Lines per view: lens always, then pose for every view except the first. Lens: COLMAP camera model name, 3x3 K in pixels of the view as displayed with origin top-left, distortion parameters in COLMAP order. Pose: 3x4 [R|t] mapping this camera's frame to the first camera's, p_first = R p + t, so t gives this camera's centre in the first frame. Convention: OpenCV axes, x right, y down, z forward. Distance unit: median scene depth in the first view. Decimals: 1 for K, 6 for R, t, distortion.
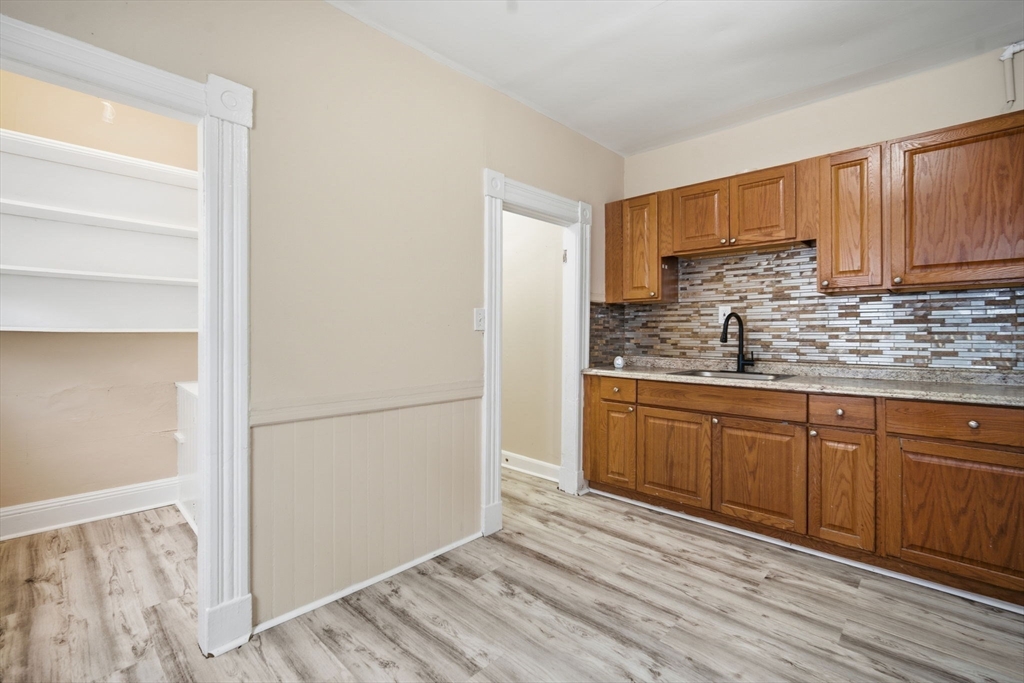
lens RADIAL K [[448.9, 0, 498.0], [0, 448.9, 344.0], [0, 0, 1]] dist [-0.000269, 0.006255]
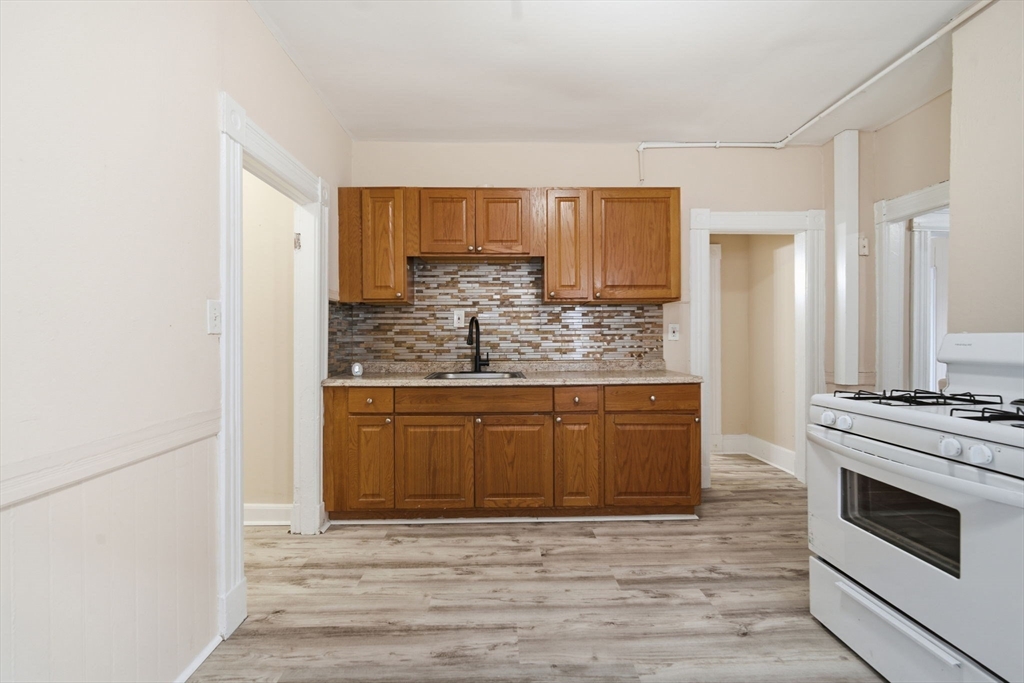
lens RADIAL K [[448.9, 0, 498.0], [0, 448.9, 344.0], [0, 0, 1]] dist [-0.000269, 0.006255]
pose [[0.710985, -0.018759, 0.702956, -0.205098], [0.023233, 0.999725, 0.003180, -0.007805], [-0.702823, 0.014071, 0.711226, 0.224695]]
